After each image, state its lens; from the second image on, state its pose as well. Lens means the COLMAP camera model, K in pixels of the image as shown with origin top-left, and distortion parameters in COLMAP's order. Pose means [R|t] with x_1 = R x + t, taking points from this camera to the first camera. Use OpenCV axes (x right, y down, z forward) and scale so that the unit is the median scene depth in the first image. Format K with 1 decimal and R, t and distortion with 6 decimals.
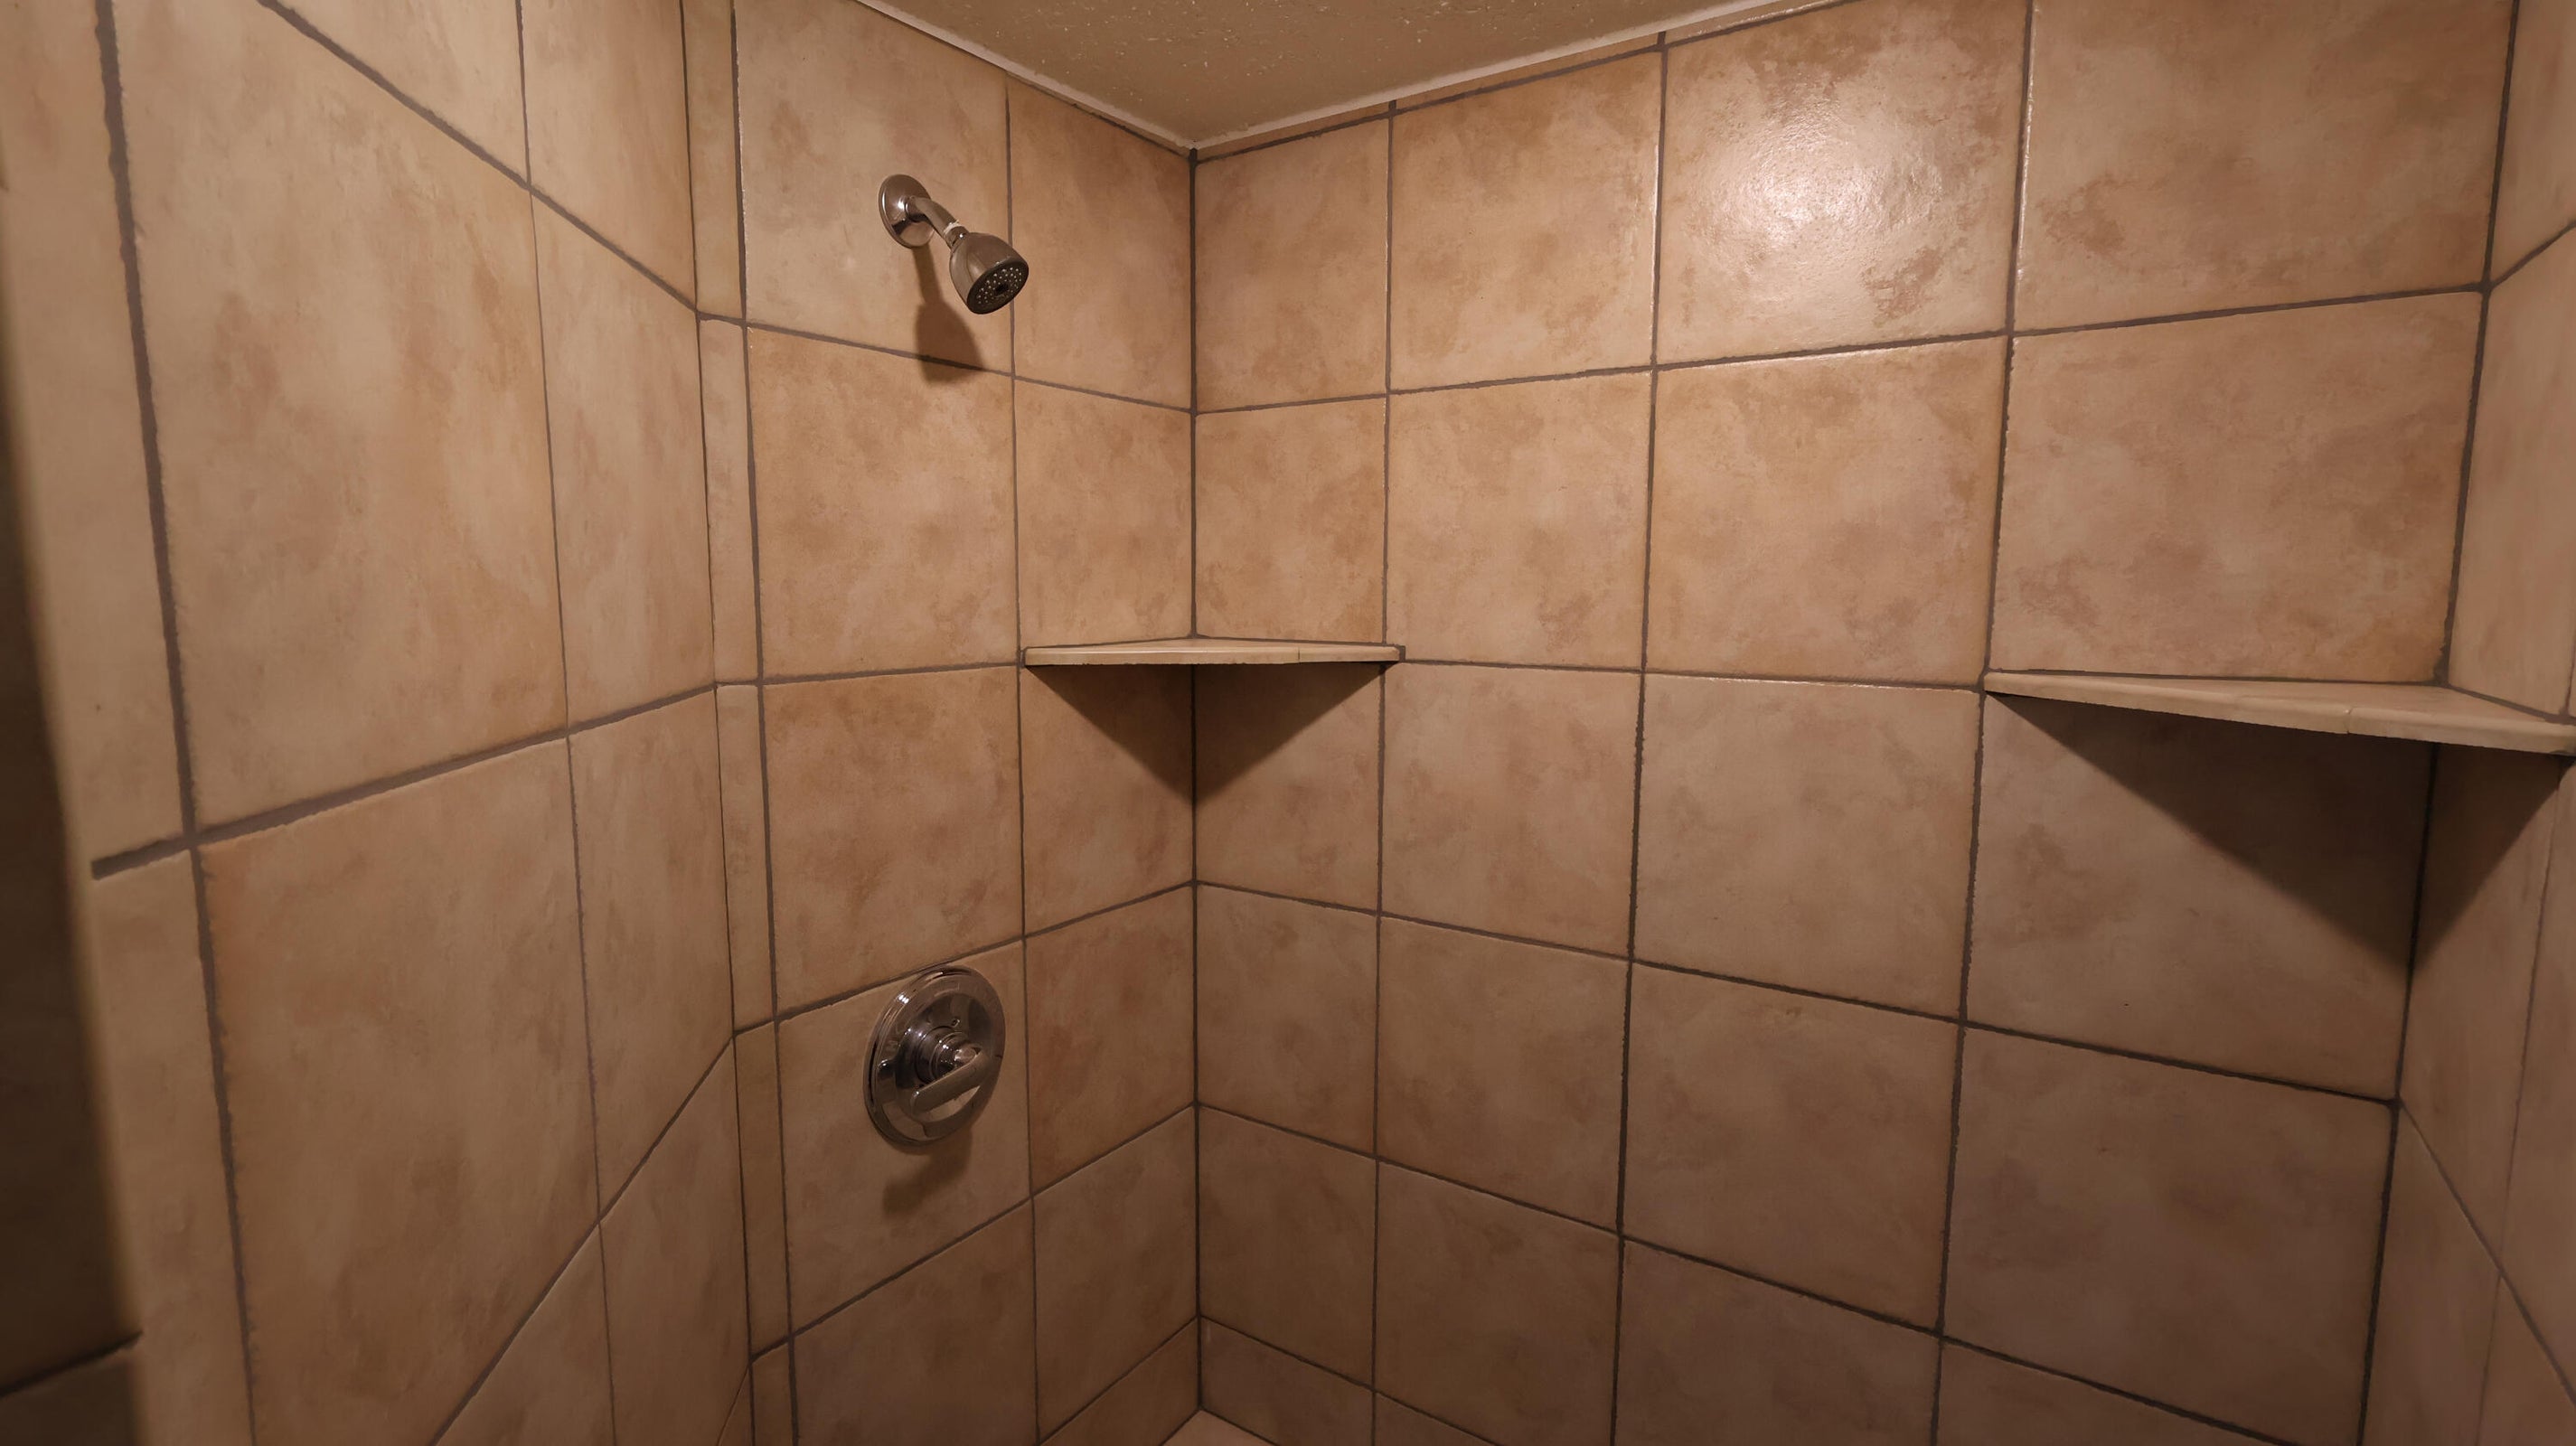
lens RADIAL K [[1192.2, 0, 1291.2], [0, 1192.2, 718.3], [0, 0, 1]] dist [-0.001743, 0.001796]
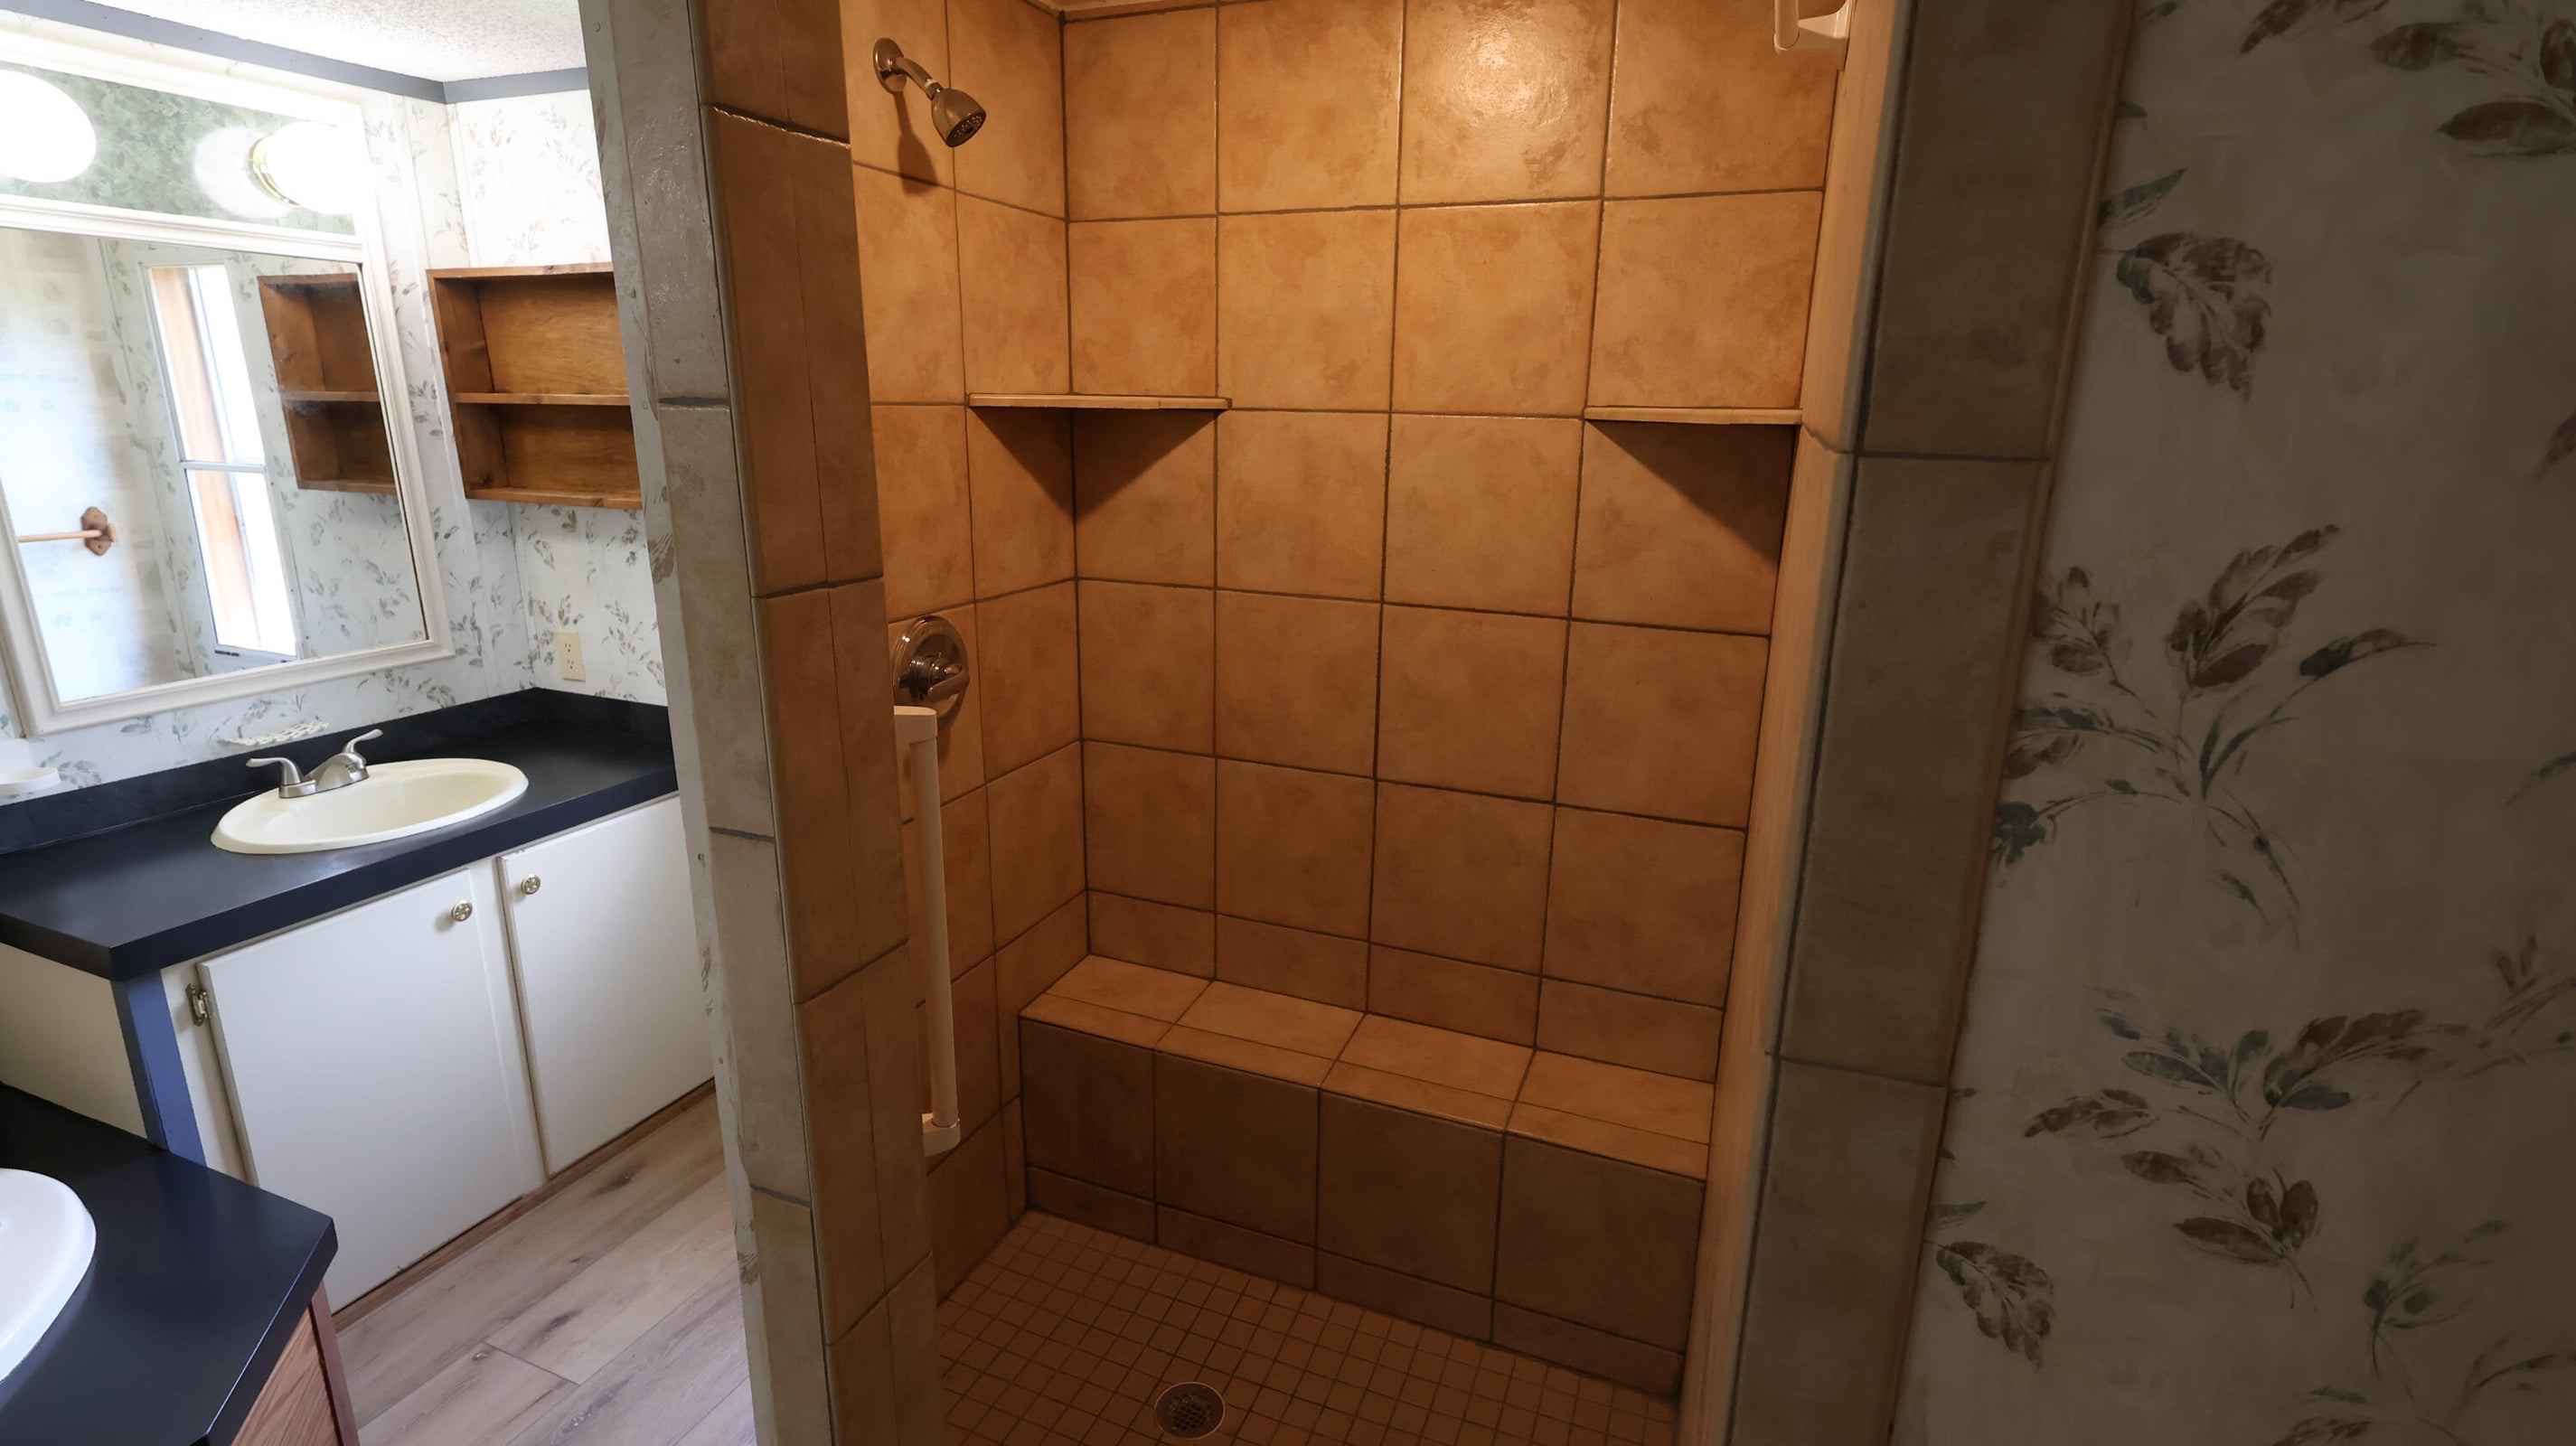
lens RADIAL K [[1192.2, 0, 1291.2], [0, 1192.2, 718.3], [0, 0, 1]] dist [-0.001743, 0.001796]
pose [[0.977141, -0.041914, 0.208421, -0.167084], [0.010287, 0.988545, 0.150573, 0.116778], [-0.212344, -0.144987, 0.966379, -0.517314]]
